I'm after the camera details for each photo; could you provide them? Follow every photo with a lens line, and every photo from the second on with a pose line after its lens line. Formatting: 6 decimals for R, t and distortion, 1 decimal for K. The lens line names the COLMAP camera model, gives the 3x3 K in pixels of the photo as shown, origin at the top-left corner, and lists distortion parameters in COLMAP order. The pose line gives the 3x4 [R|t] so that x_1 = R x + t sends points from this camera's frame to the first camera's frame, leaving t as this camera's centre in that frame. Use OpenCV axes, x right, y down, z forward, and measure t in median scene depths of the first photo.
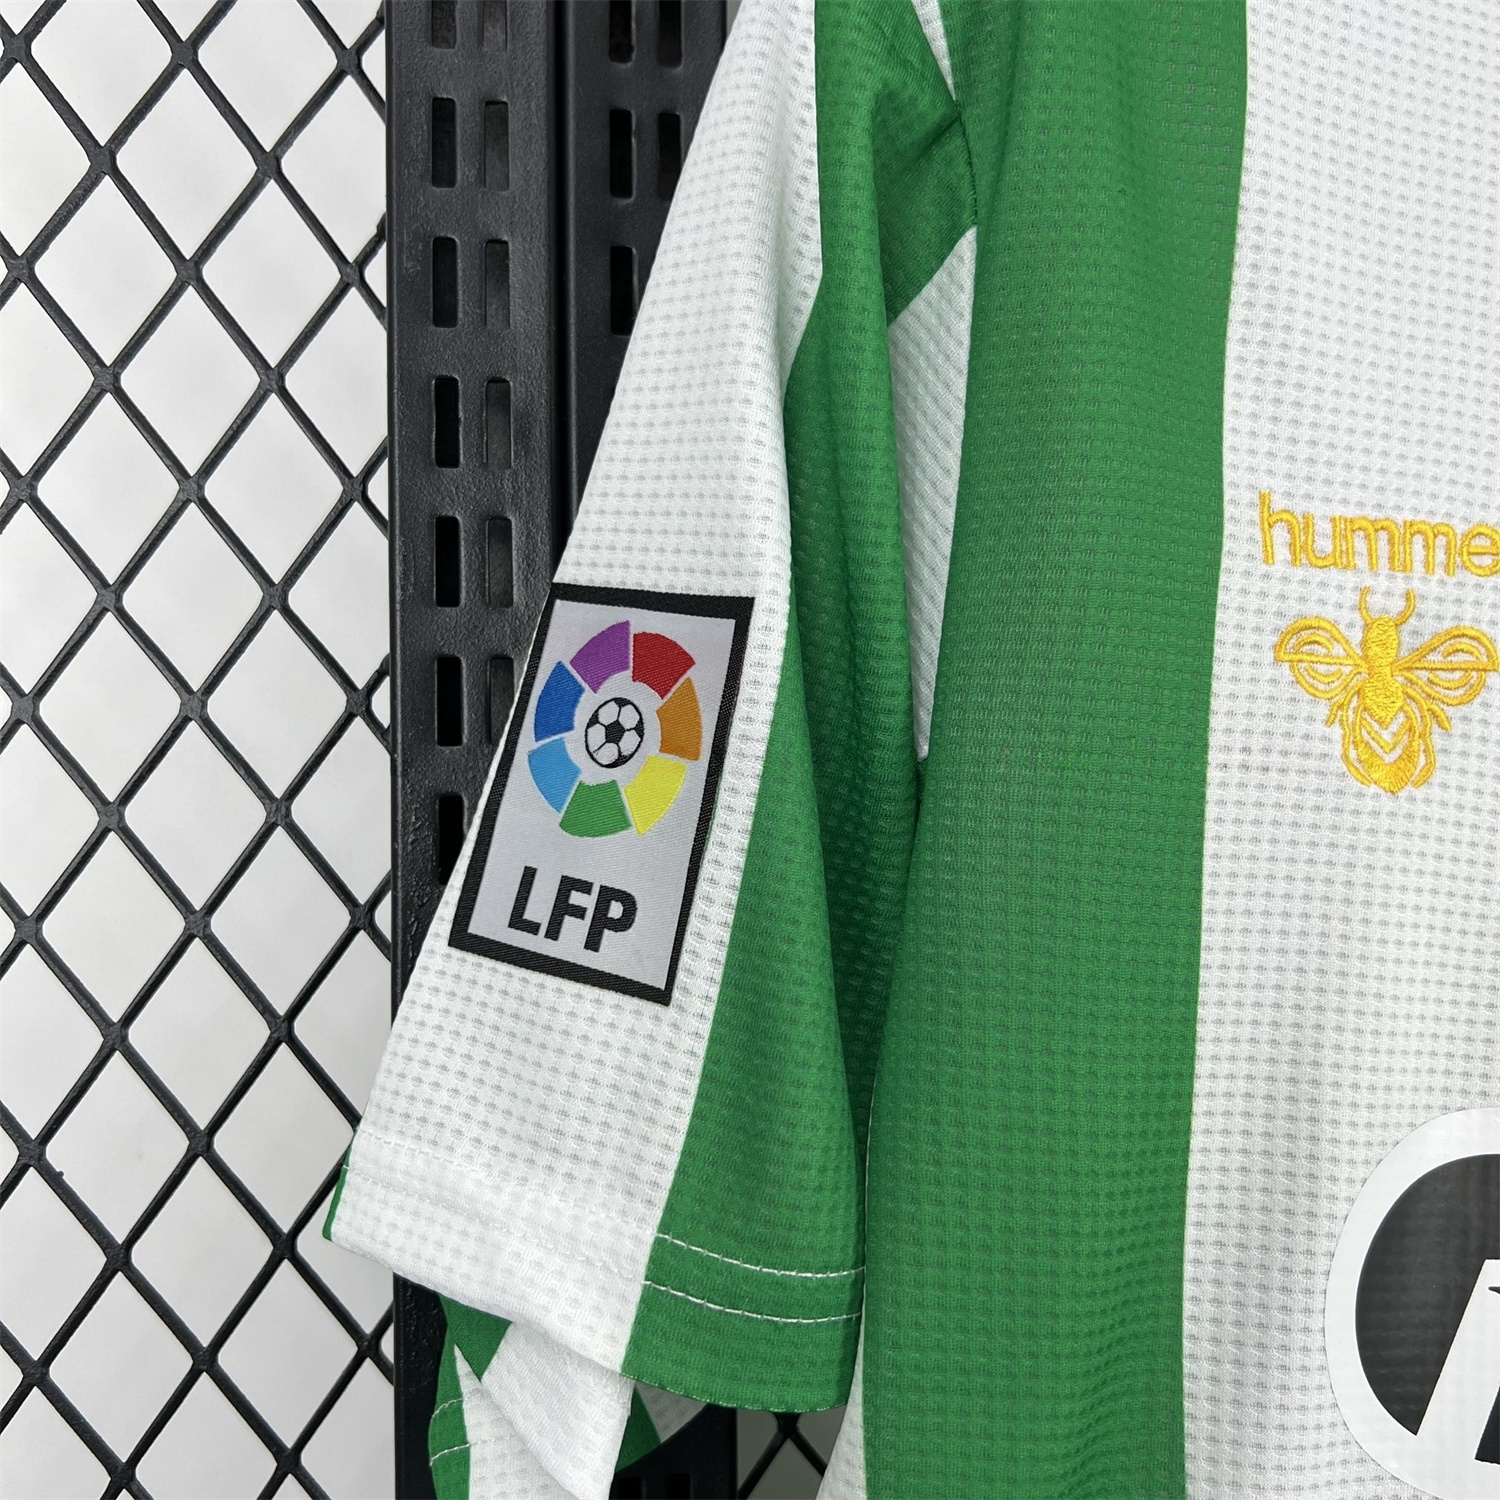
lens RADIAL K [[1395.4, 0, 750.0], [0, 1395.4, 750.0], [0, 0, 1]] dist [0.153779, -0.362532]
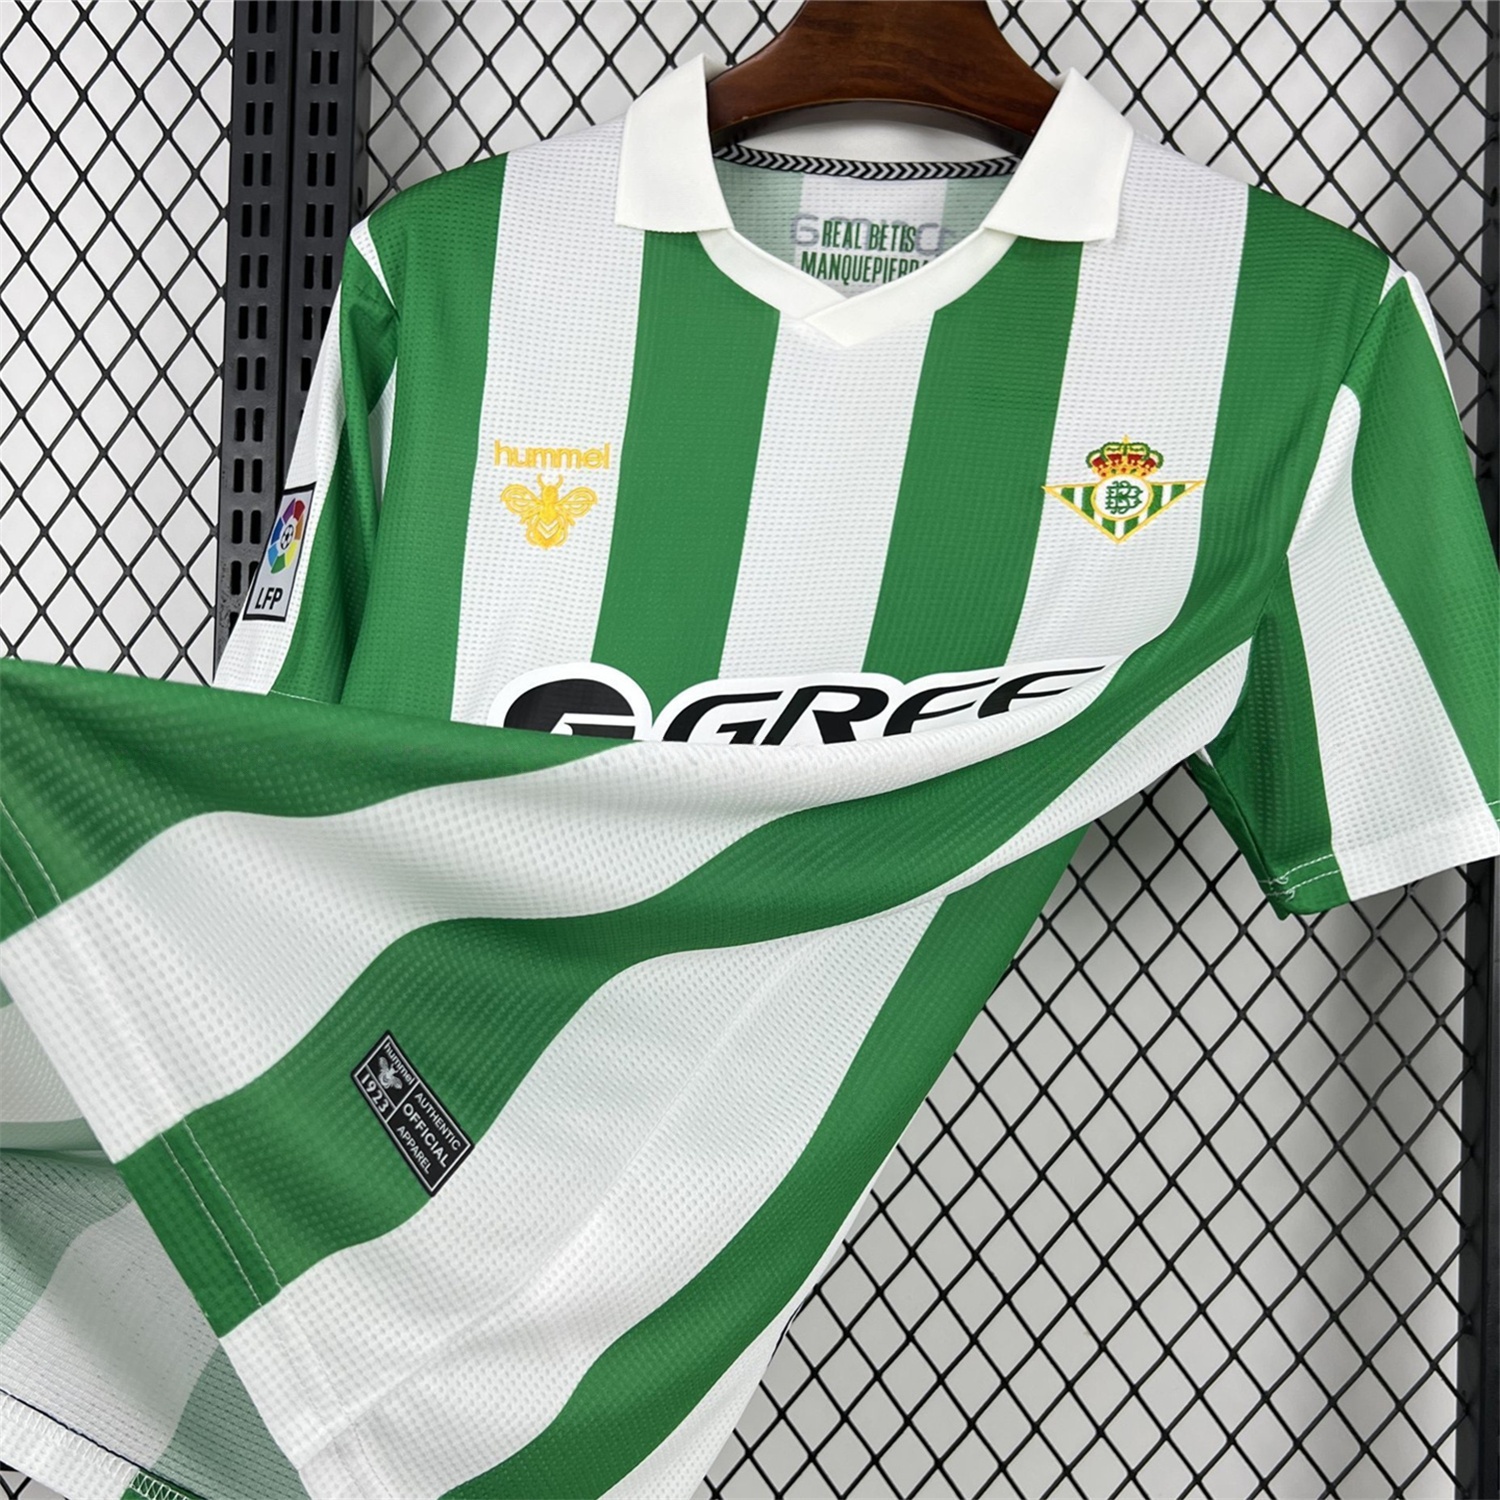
lens RADIAL K [[1395.4, 0, 750.0], [0, 1395.4, 750.0], [0, 0, 1]] dist [0.153779, -0.362532]
pose [[0.982379, -0.007422, -0.186752, 1.340833], [0.008080, 0.999964, 0.002759, 0.415982], [0.186724, -0.004219, 0.982403, -1.601565]]
